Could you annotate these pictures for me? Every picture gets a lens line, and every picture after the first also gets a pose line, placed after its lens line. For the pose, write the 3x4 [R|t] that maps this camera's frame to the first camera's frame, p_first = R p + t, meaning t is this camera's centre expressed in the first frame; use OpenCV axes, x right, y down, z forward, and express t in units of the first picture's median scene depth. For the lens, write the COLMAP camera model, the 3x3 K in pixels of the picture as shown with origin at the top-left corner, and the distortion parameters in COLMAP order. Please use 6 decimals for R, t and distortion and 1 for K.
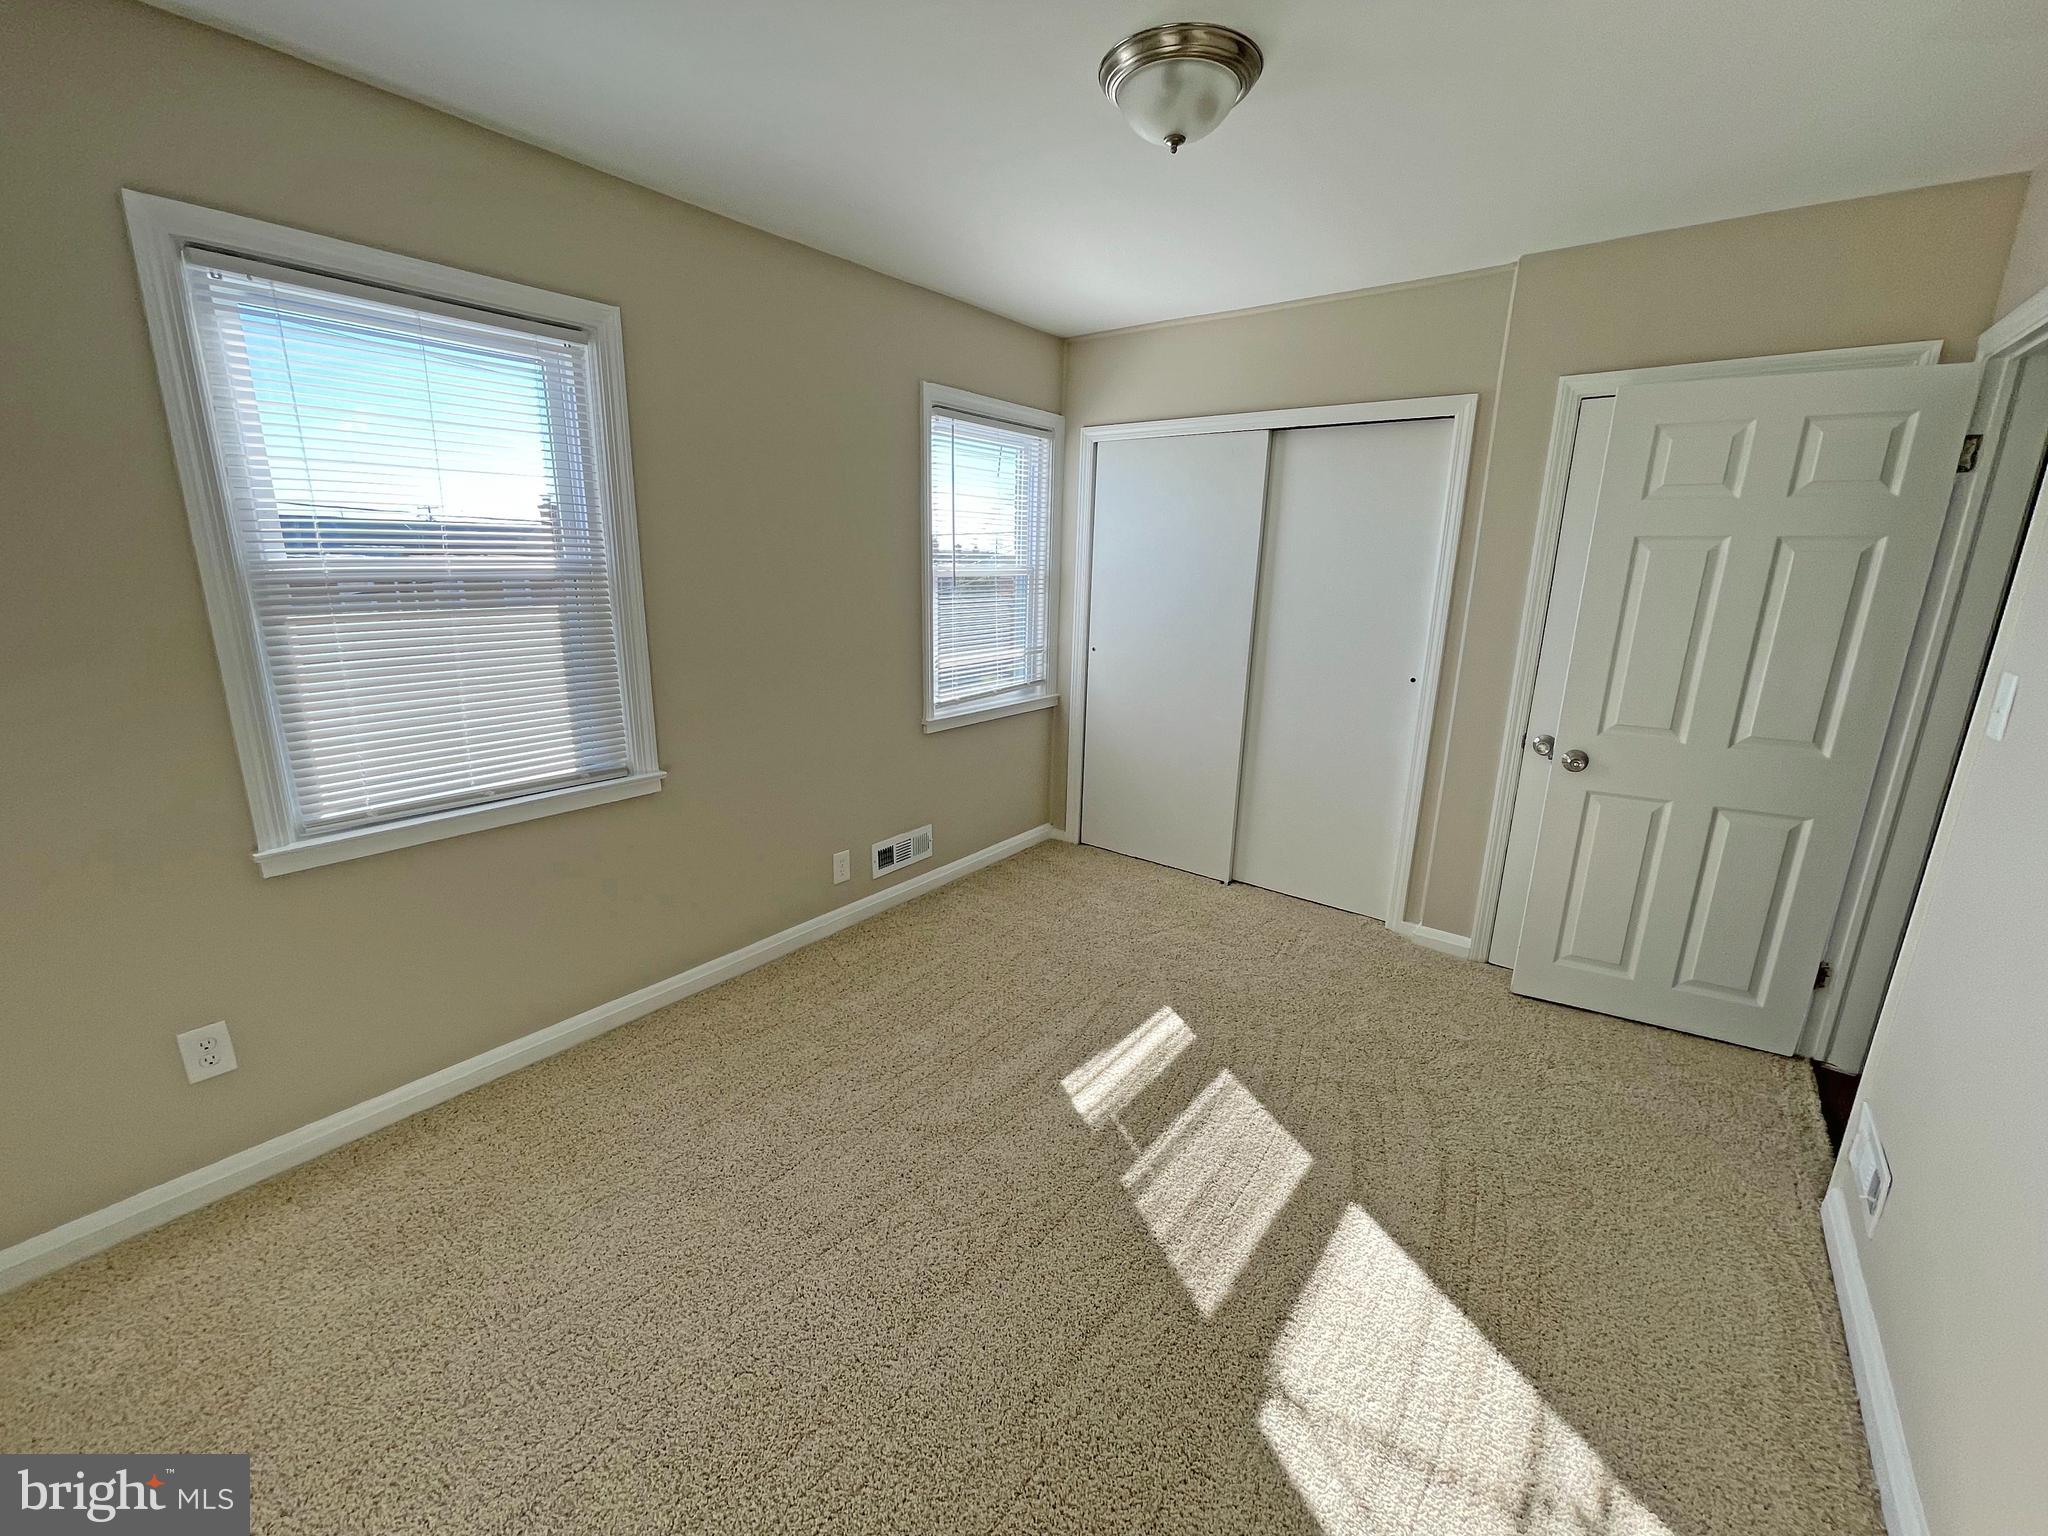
lens RADIAL K [[823.5, 0, 1018.8], [0, 823.5, 765.0], [0, 0, 1]] dist [-0.003430, 0.000185]
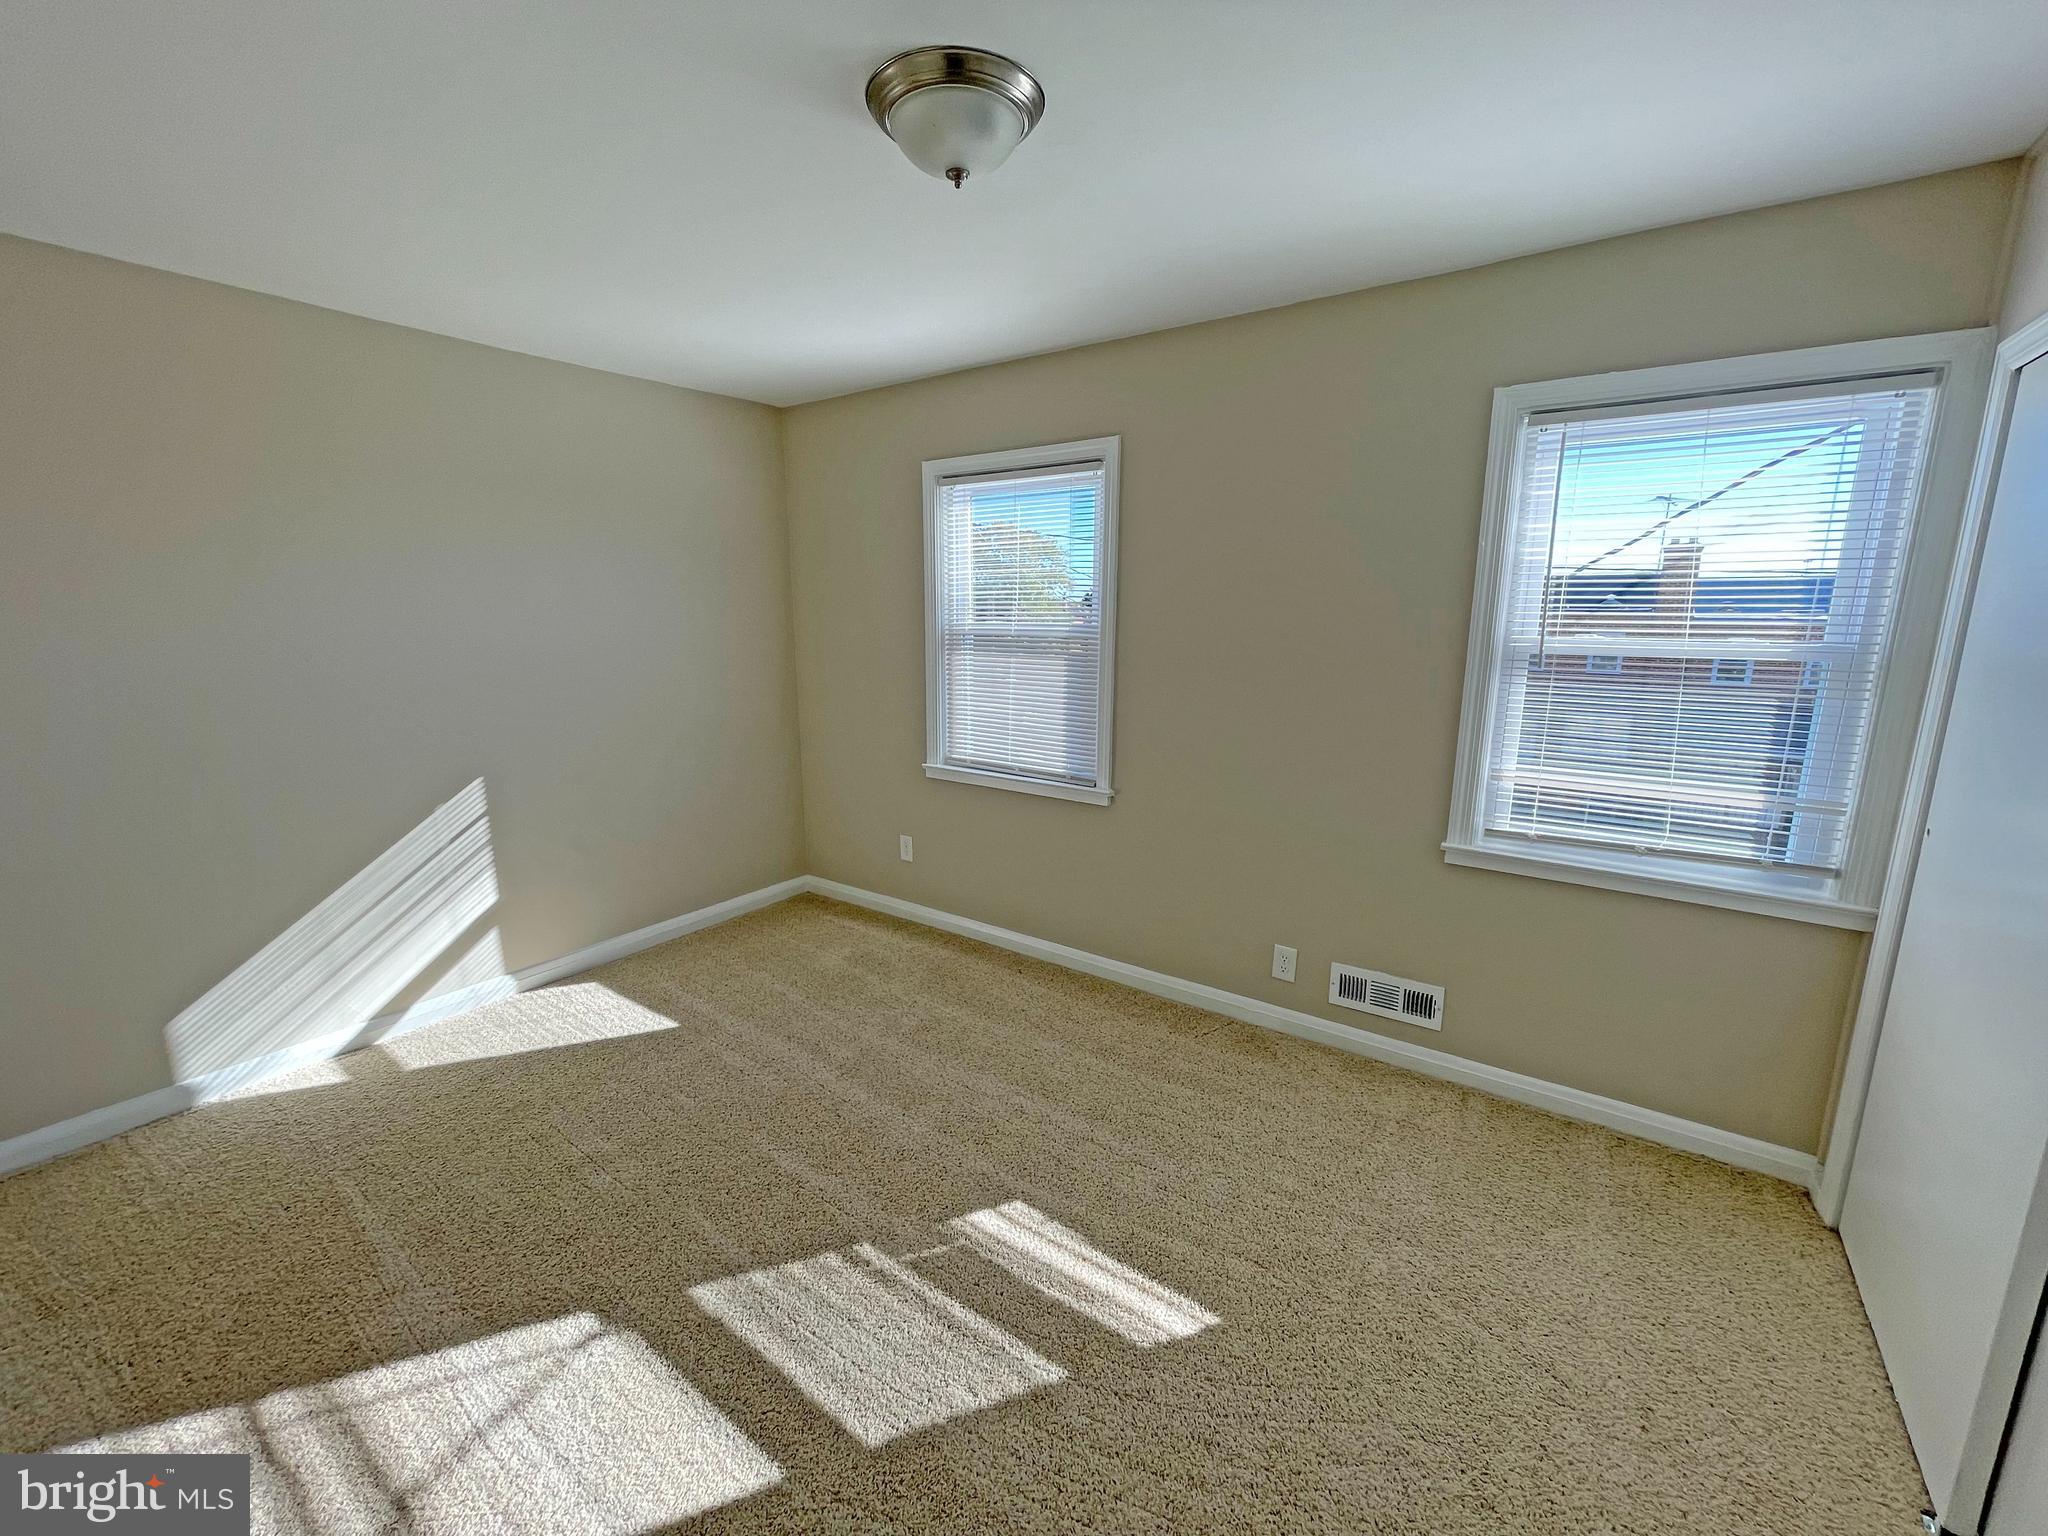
lens RADIAL K [[828.4, 0, 1016.0], [0, 828.4, 761.6], [0, 0, 1]] dist [-0.003082, -0.000314]
pose [[0.040387, 0.170341, -0.984557, 0.862001], [-0.249172, 0.955947, 0.155170, -0.211210], [0.967617, 0.239057, 0.081052, 0.816255]]
